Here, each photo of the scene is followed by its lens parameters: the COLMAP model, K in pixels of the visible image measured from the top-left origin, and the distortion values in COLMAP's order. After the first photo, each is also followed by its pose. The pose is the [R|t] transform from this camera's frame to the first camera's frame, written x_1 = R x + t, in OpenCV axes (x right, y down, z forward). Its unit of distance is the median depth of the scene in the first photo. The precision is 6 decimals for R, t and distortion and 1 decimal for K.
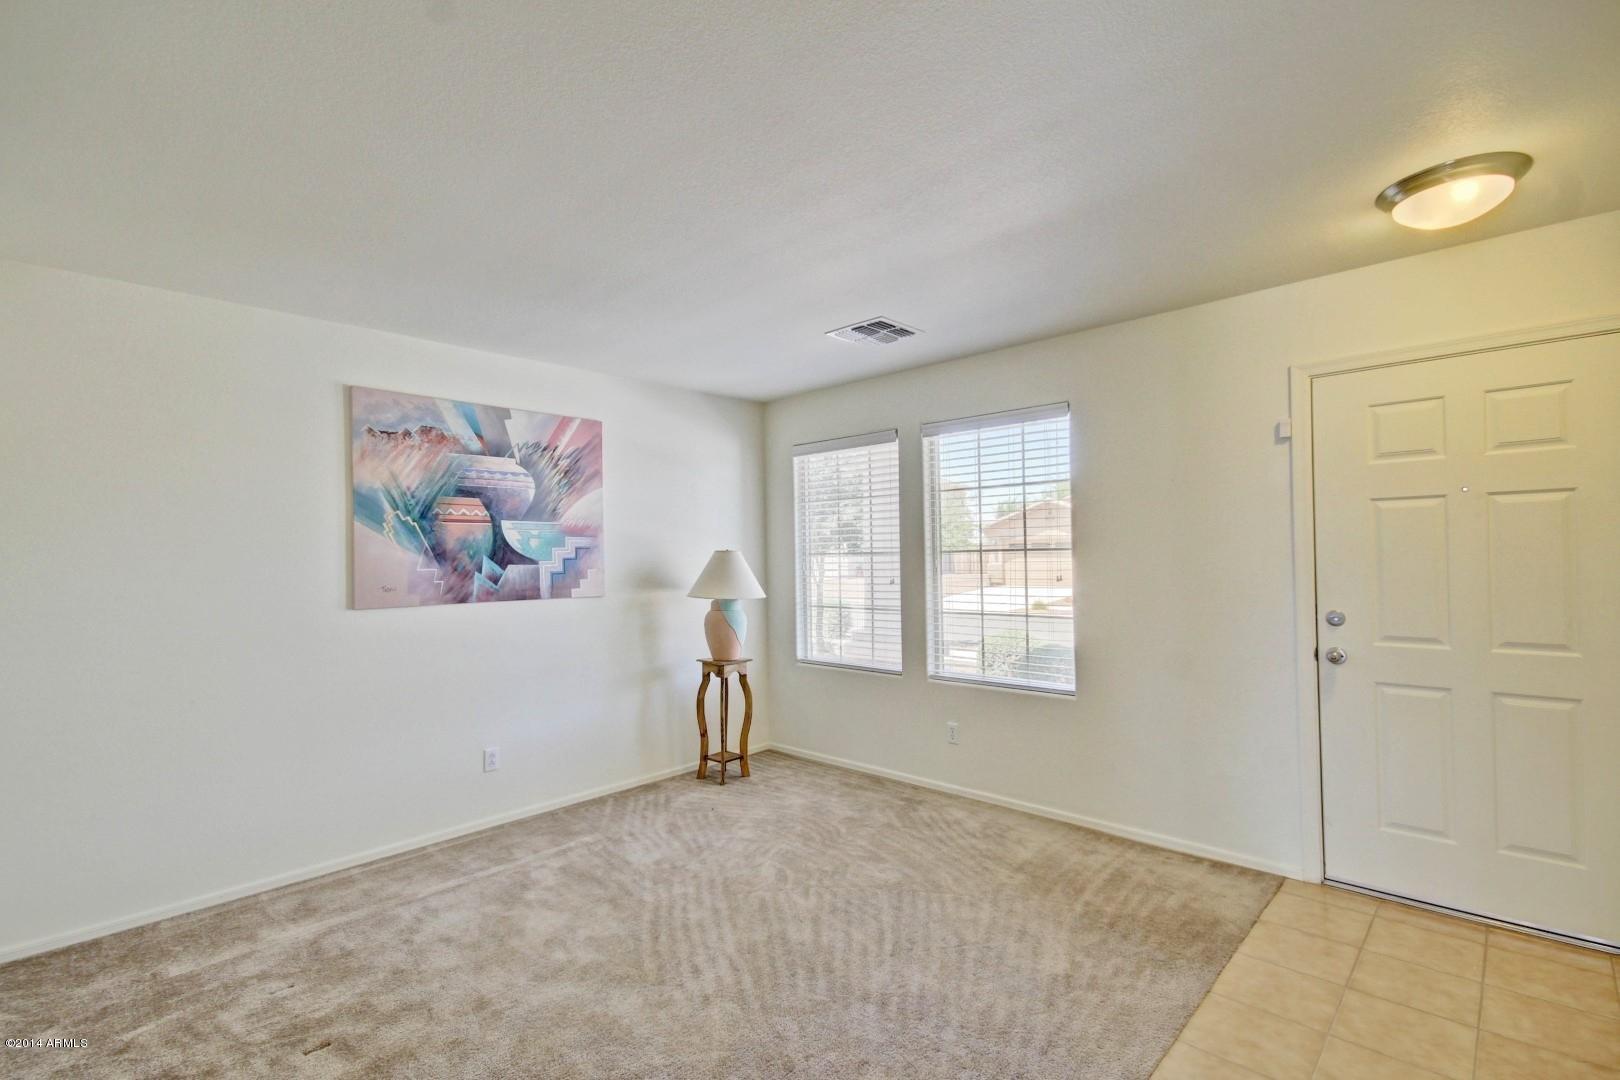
lens RADIAL K [[741.4, 0, 813.5], [0, 741.4, 548.0], [0, 0, 1]] dist [0.005341, 0.000058]
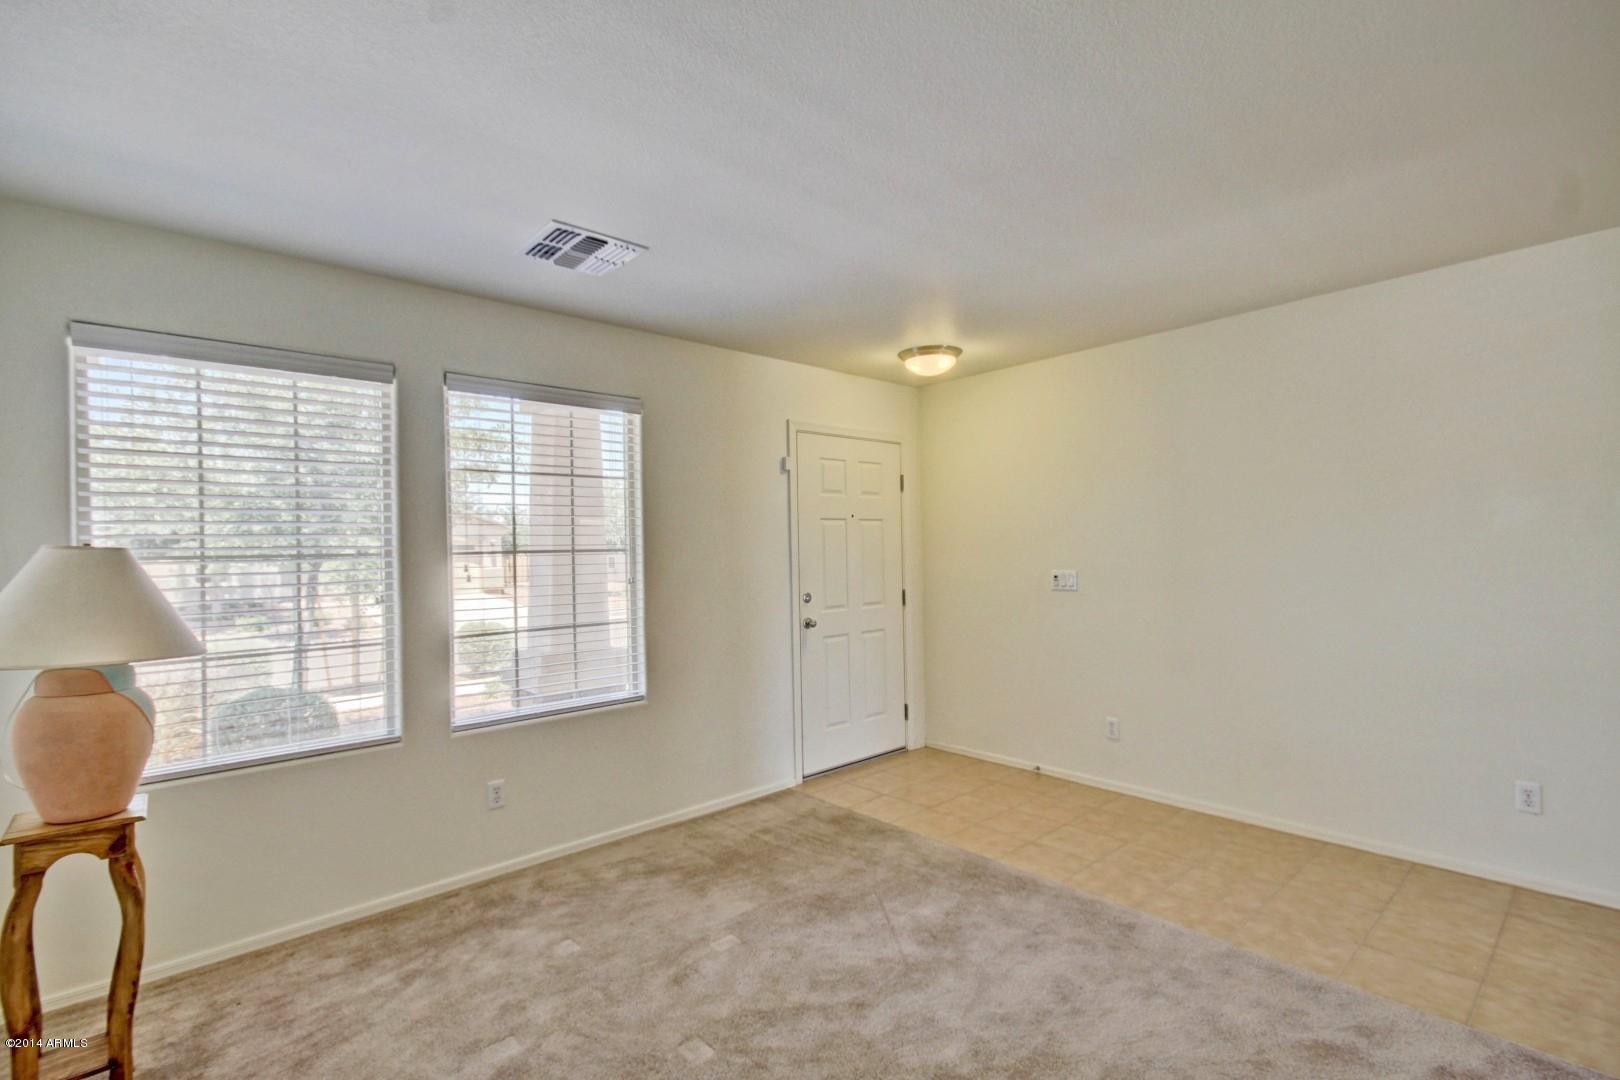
lens RADIAL K [[741.4, 0, 813.5], [0, 741.4, 548.0], [0, 0, 1]] dist [0.005341, 0.000058]
pose [[0.075707, 0.017274, 0.996980, -0.604258], [0.010185, 0.999784, -0.018096, 0.018969], [-0.997078, 0.011524, 0.075515, 0.693132]]
